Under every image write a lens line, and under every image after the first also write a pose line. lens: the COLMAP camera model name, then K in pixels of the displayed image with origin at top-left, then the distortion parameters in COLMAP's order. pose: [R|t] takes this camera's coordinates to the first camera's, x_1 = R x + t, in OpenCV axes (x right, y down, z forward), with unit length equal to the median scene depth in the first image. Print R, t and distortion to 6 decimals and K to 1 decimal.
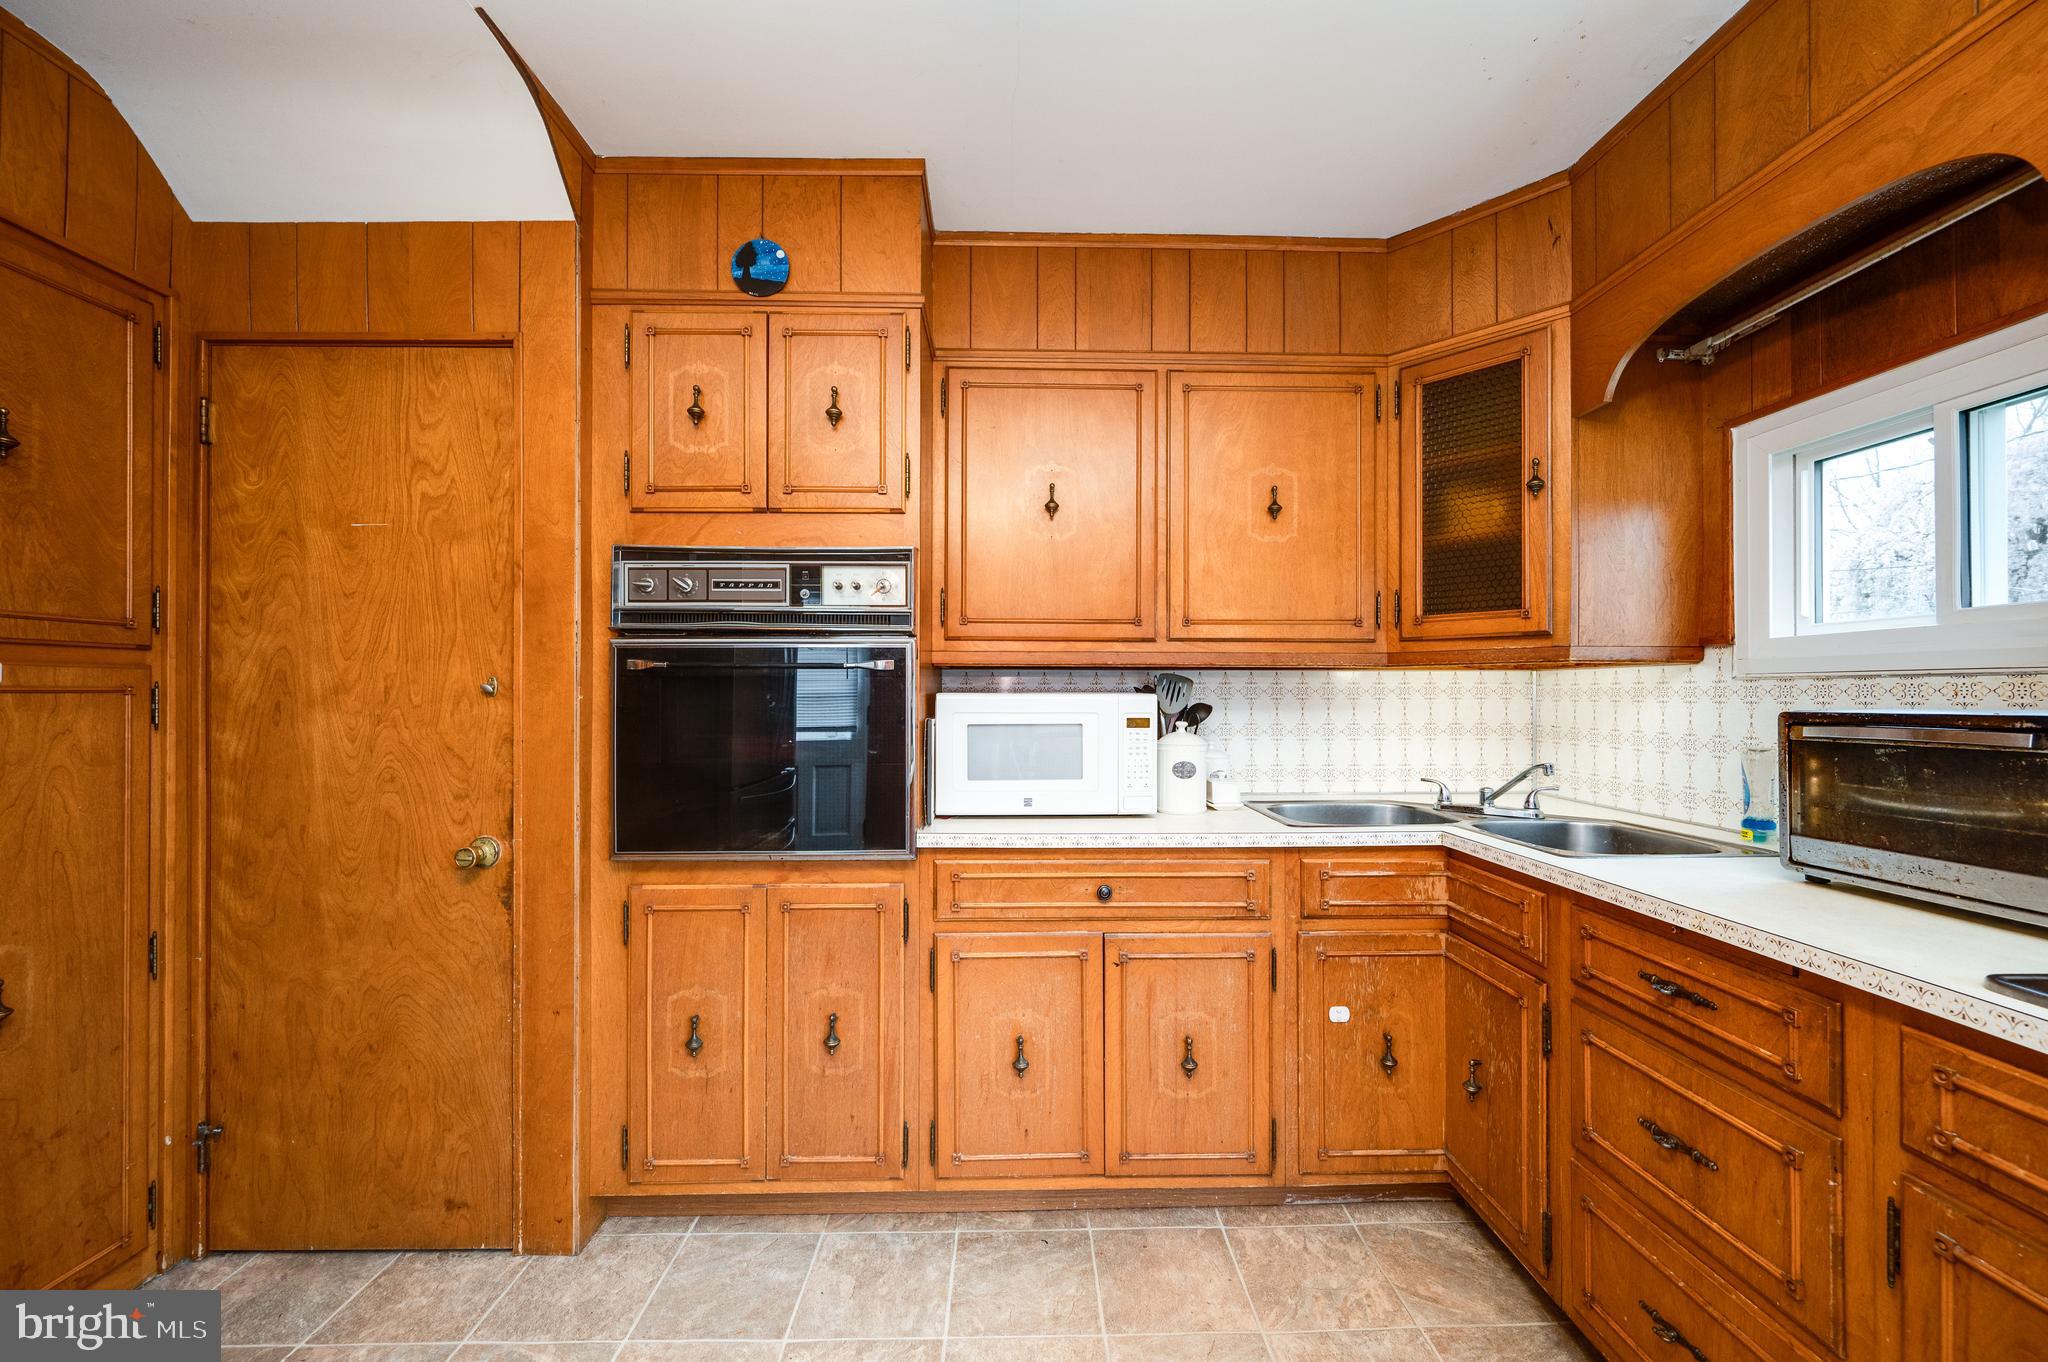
lens RADIAL K [[803.9, 0, 1031.2], [0, 803.9, 688.6], [0, 0, 1]] dist [-0.001328, -0.000432]
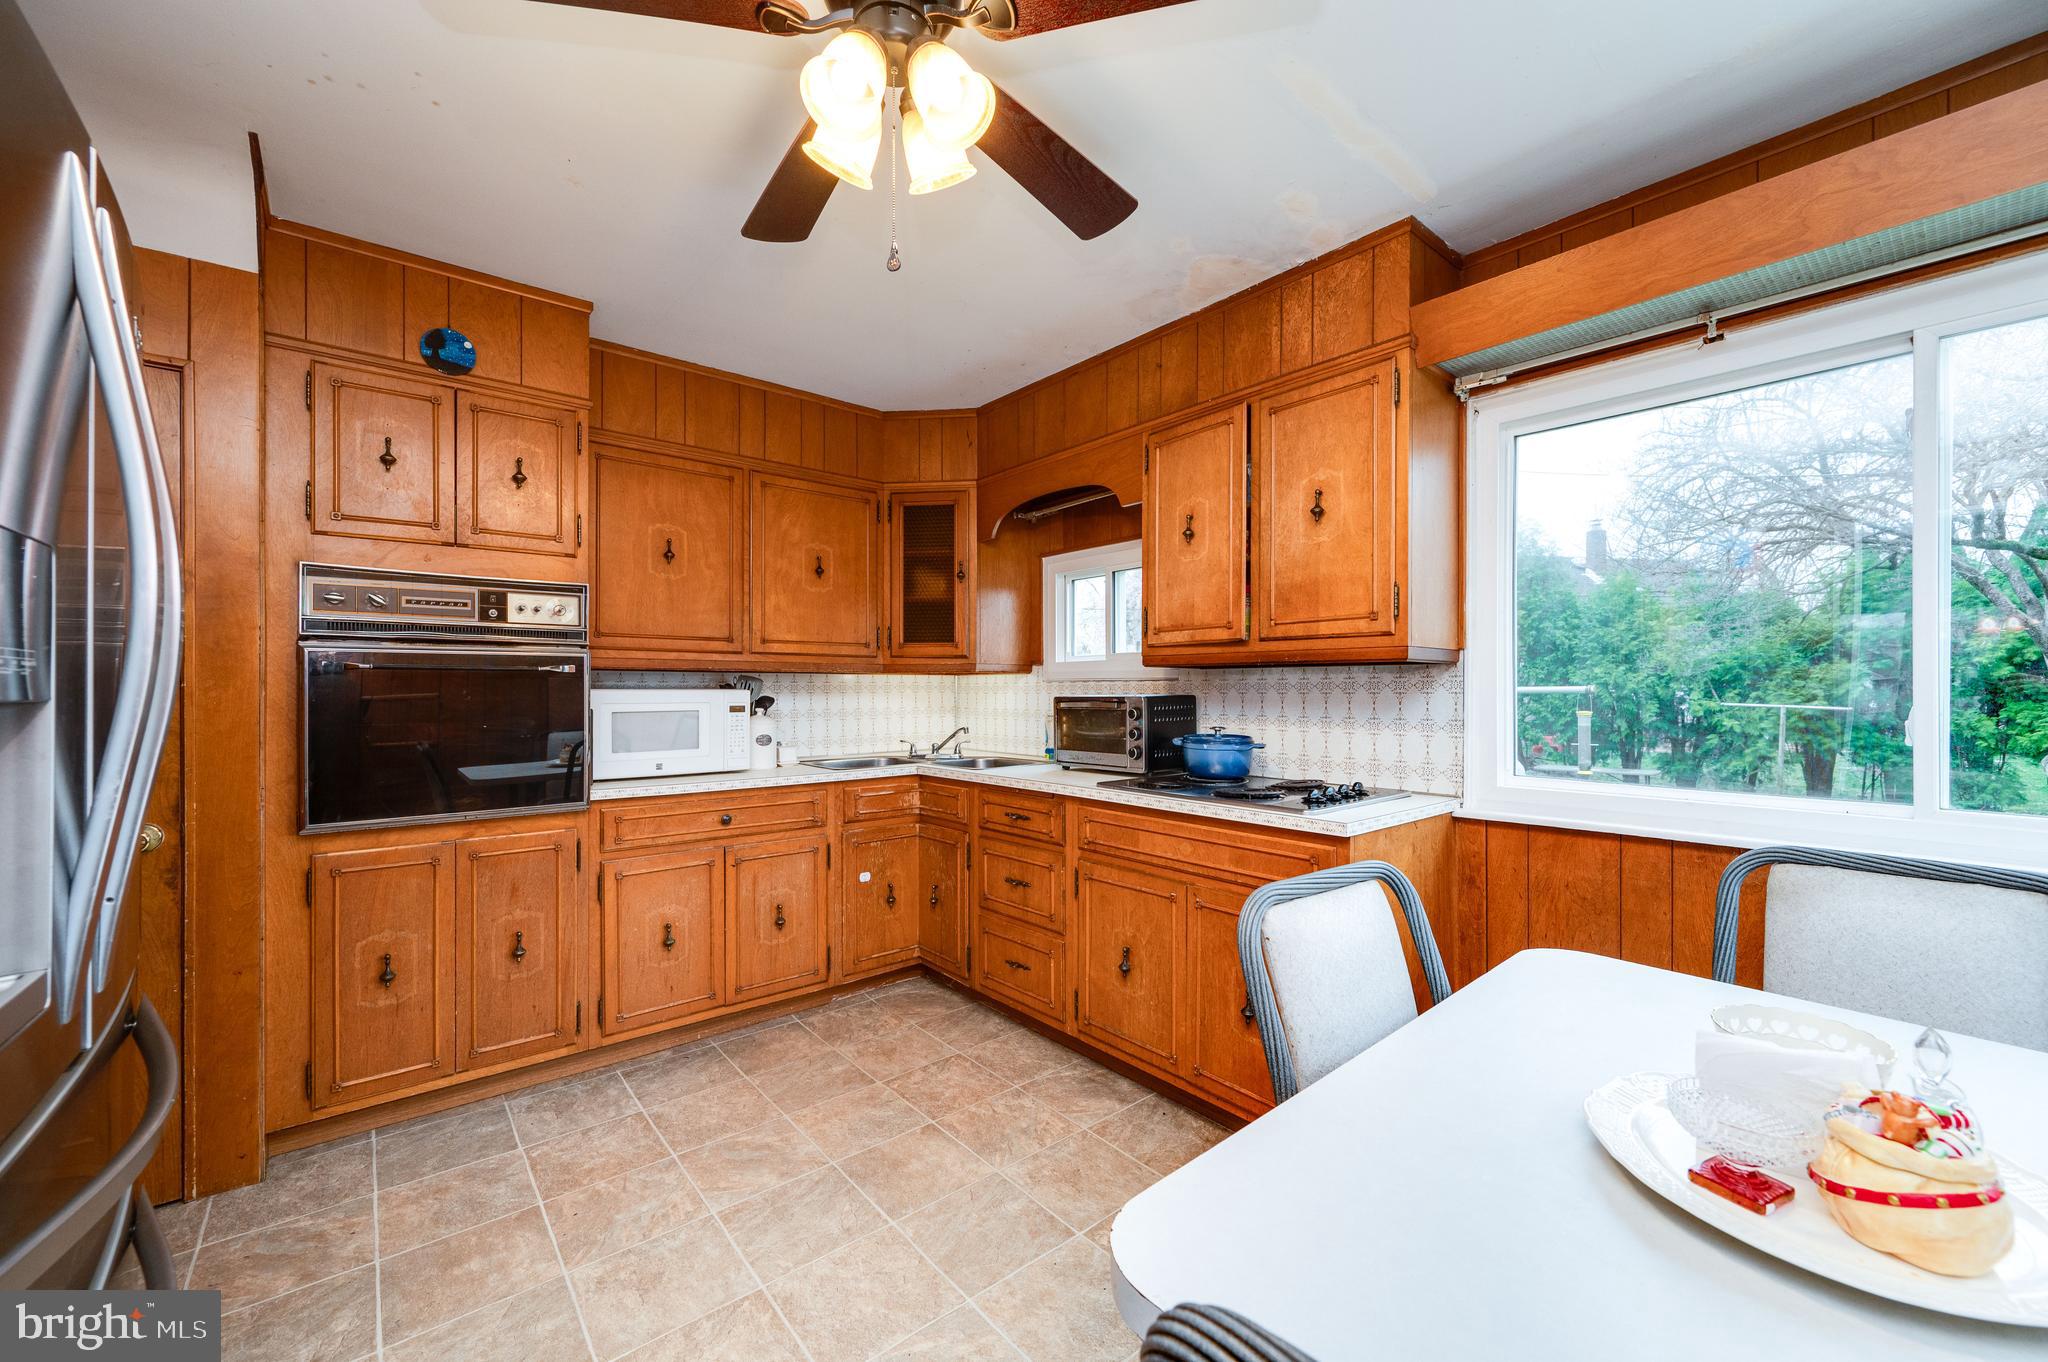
lens RADIAL K [[805.5, 0, 983.3], [0, 805.5, 686.3], [0, 0, 1]] dist [-0.000387, -0.000202]
pose [[0.815300, 0.000251, 0.579038, -0.391710], [-0.001525, 0.999997, 0.001714, -0.002818], [-0.579036, -0.002281, 0.815299, -0.525245]]
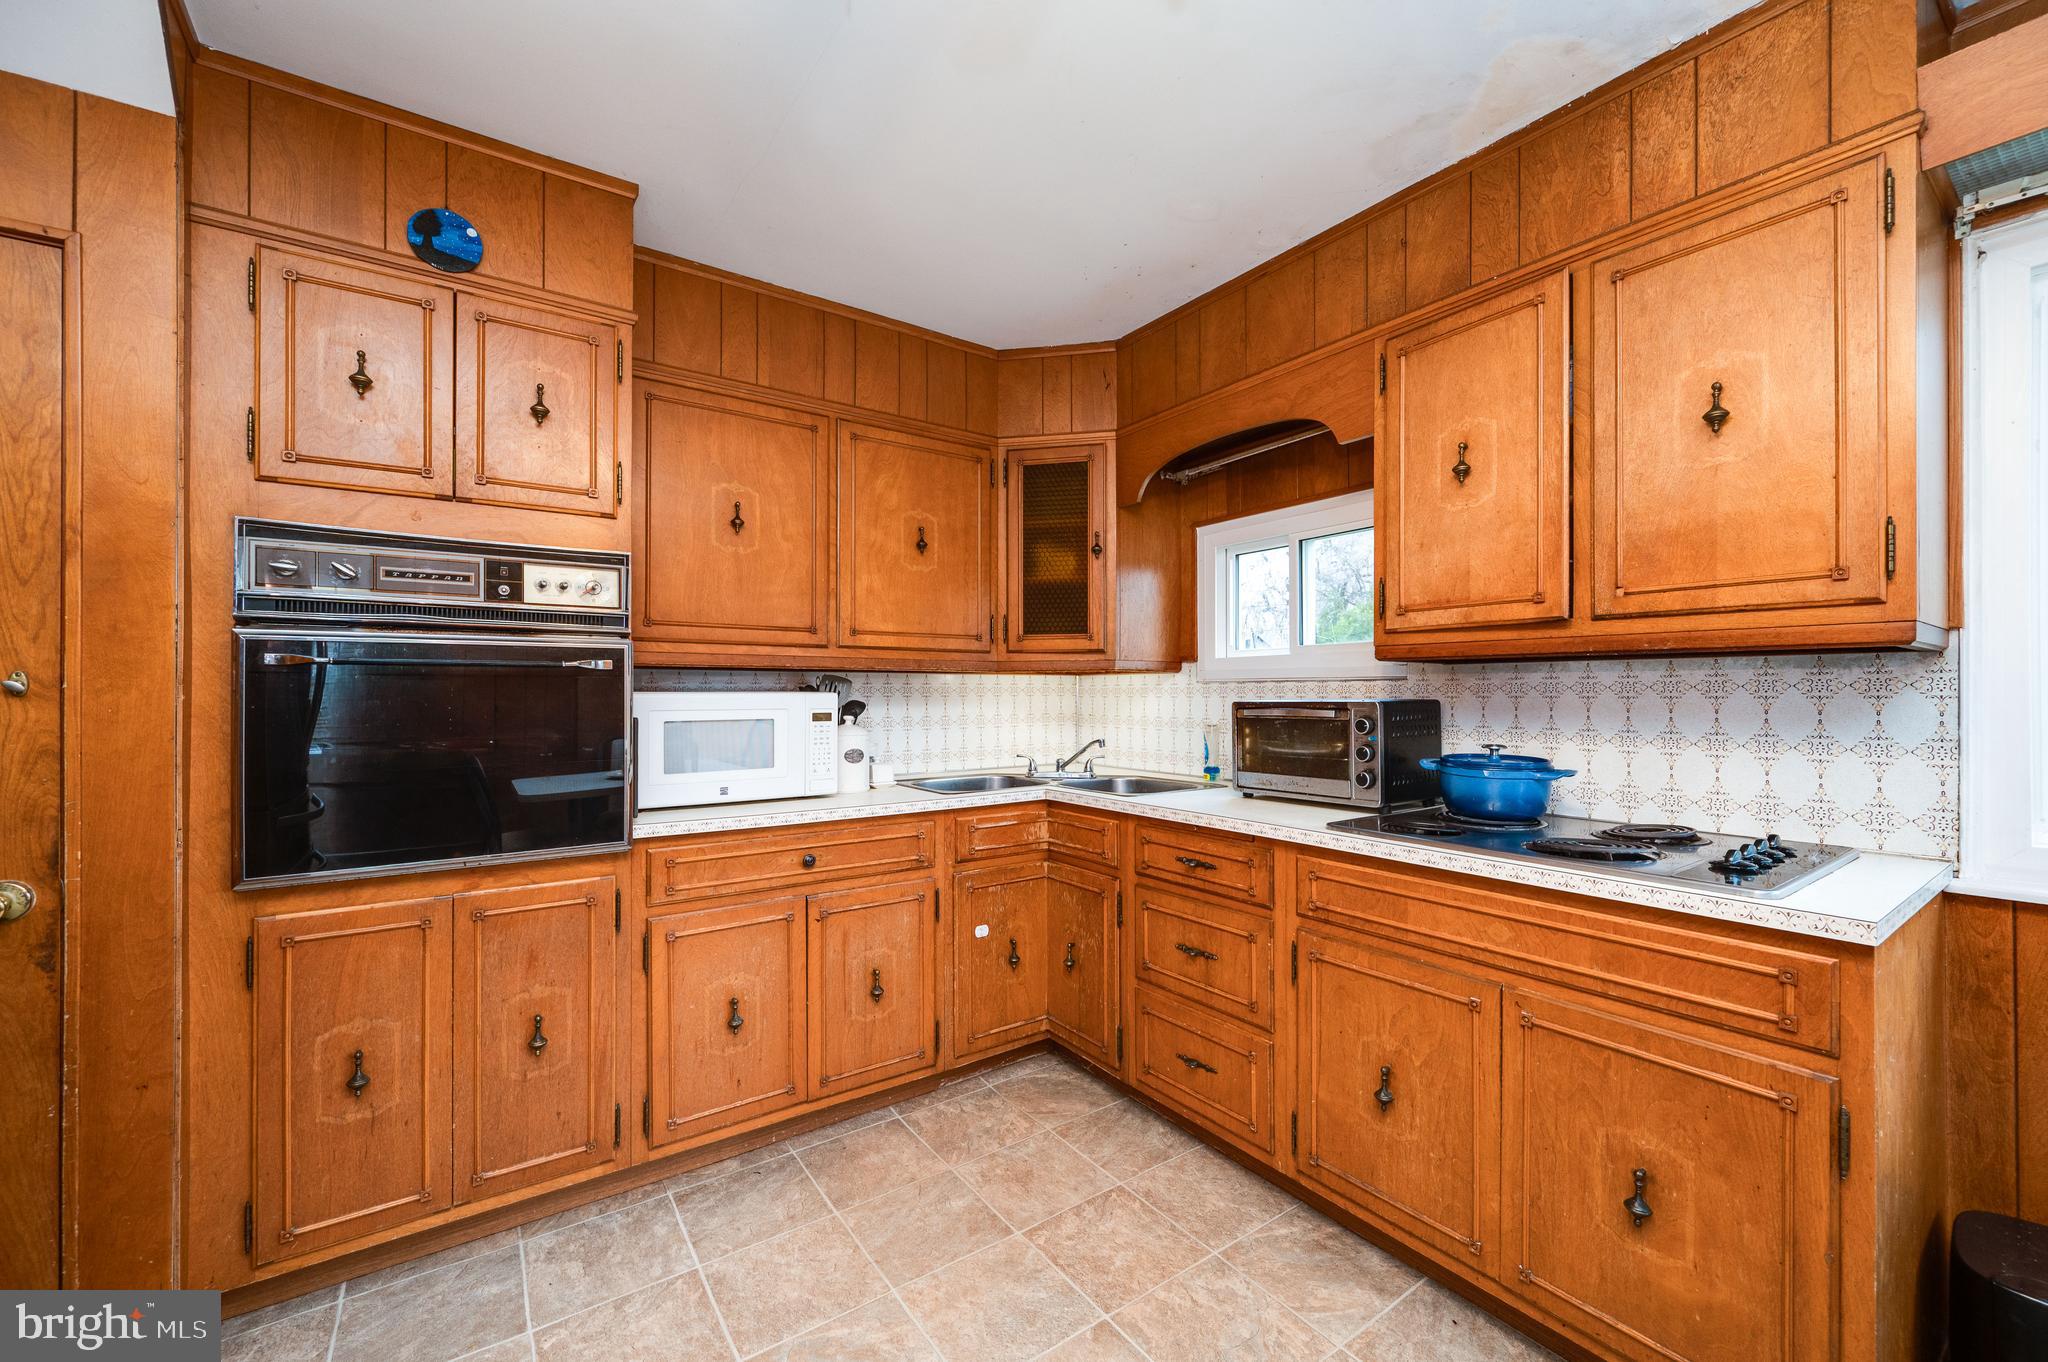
lens RADIAL K [[801.3, 0, 1011.6], [0, 801.3, 687.1], [0, 0, 1]] dist [-0.001483, 0.000053]
pose [[0.843424, 0.002004, 0.537244, -0.285731], [-0.001314, 0.999998, -0.001668, 0.000495], [-0.537246, 0.000701, 0.843425, -0.150054]]
